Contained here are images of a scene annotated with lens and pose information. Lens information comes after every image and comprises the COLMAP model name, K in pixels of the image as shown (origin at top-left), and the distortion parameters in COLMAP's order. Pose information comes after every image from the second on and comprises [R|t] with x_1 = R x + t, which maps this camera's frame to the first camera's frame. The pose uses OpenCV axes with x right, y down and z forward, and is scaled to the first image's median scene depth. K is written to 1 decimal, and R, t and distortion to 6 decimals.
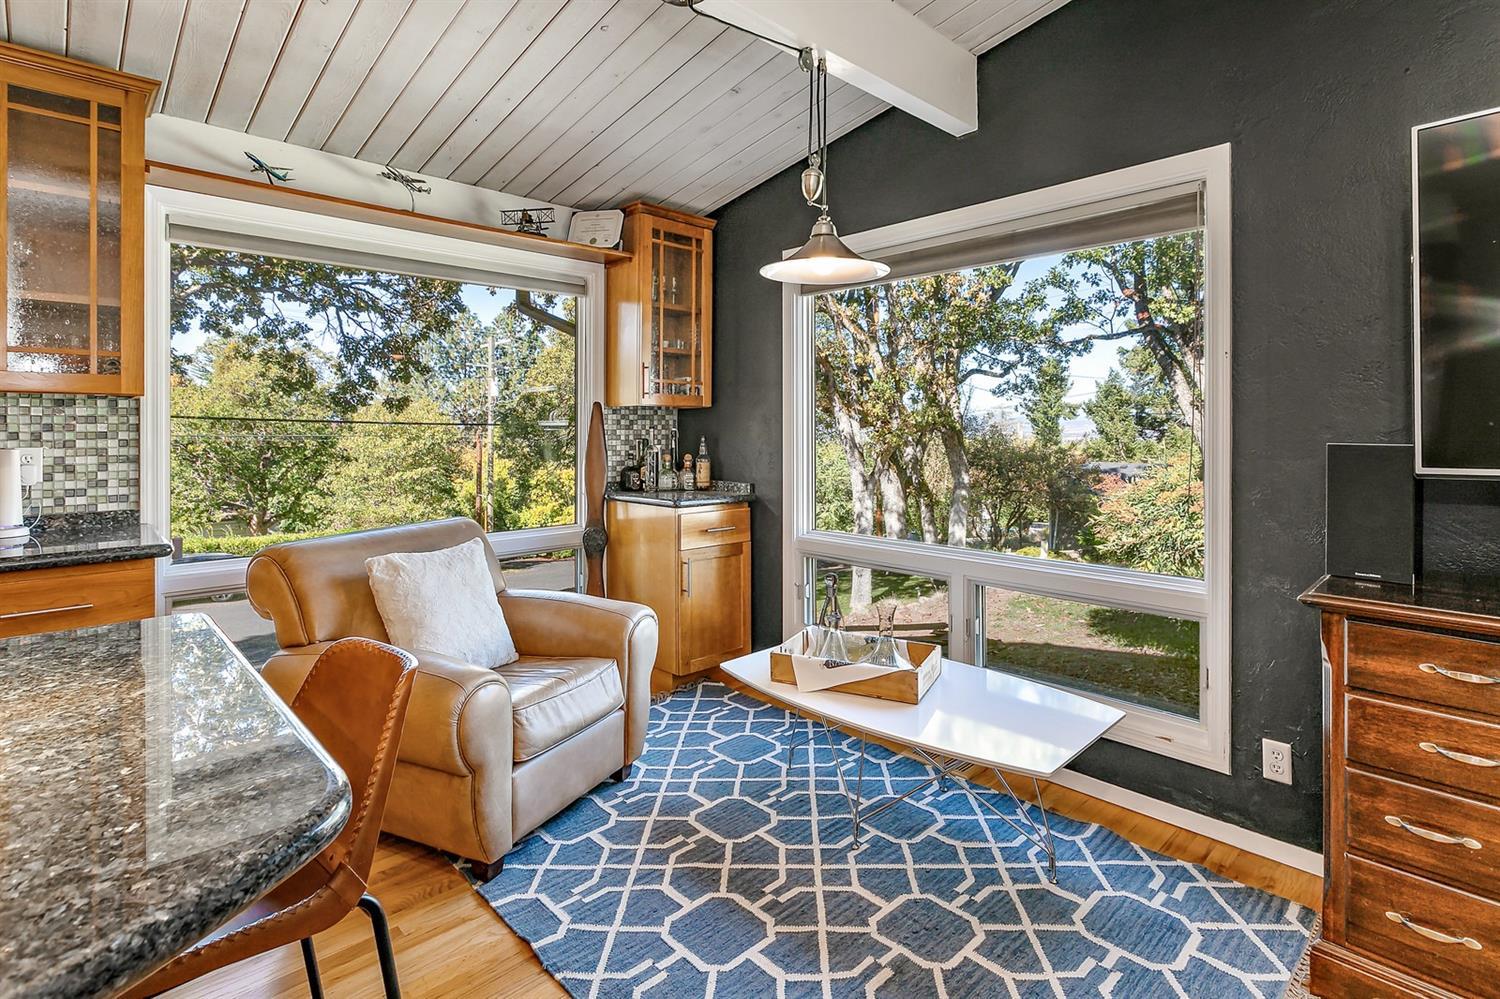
lens RADIAL K [[736.4, 0, 754.6], [0, 736.4, 431.3], [0, 0, 1]] dist [0.000937, 0.000048]
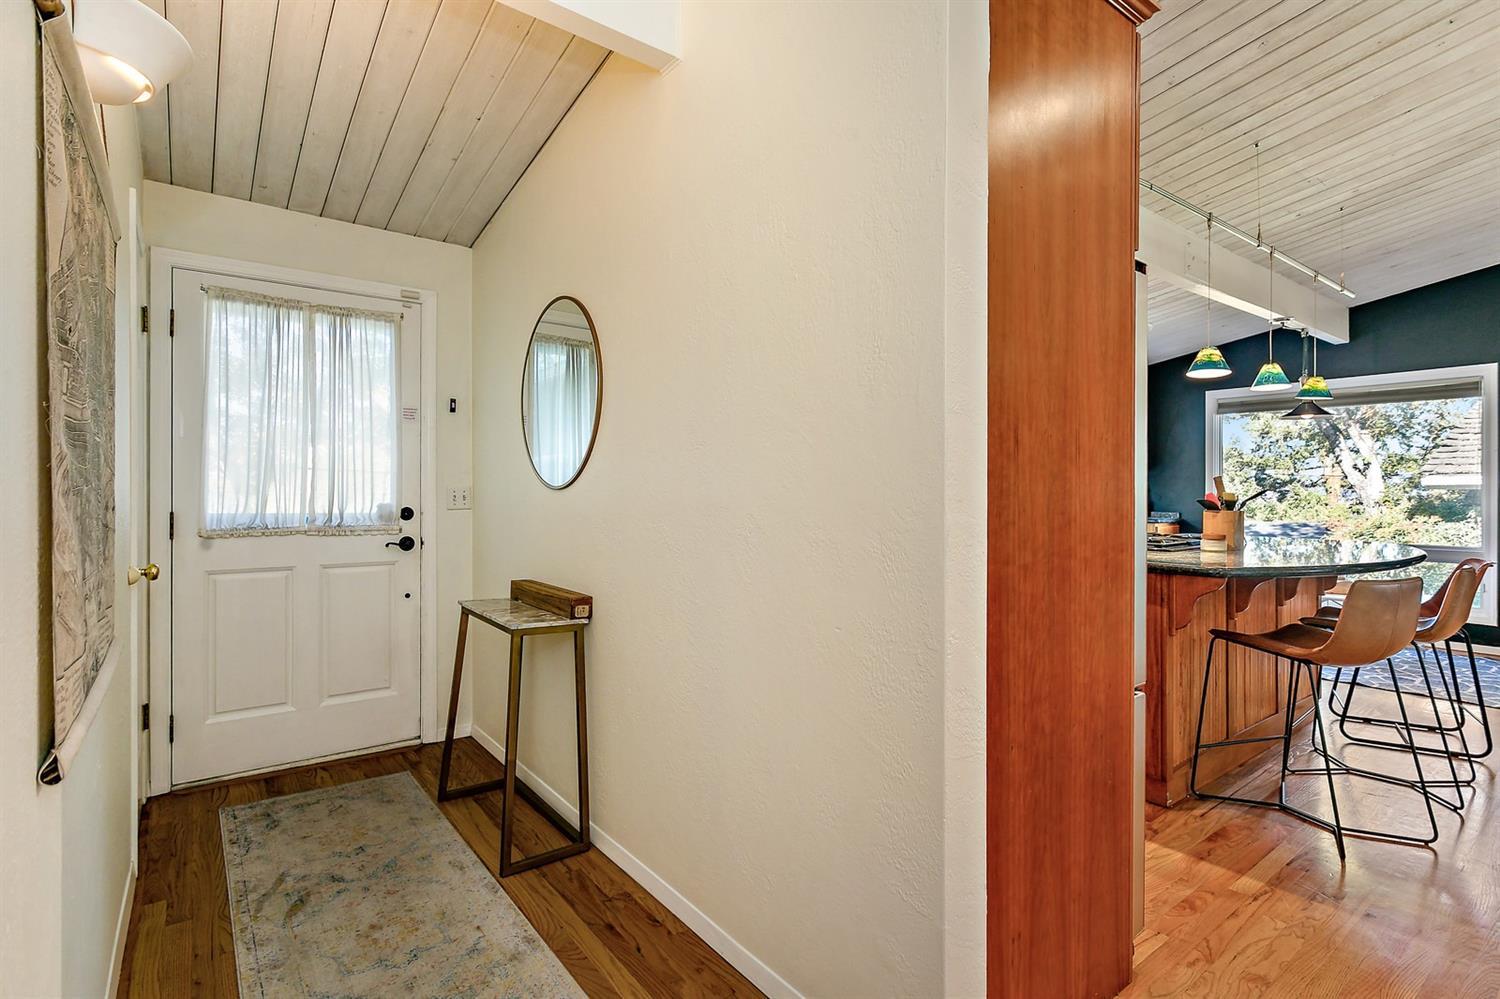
lens RADIAL K [[708.3, 0, 755.9], [0, 708.3, 489.3], [0, 0, 1]] dist [0.003553, 0.000472]
pose [[0.993873, -0.000955, -0.110524, -0.205086], [0.000282, 0.999981, -0.006097, 0.004604], [0.110527, 0.006028, 0.993855, -0.214620]]
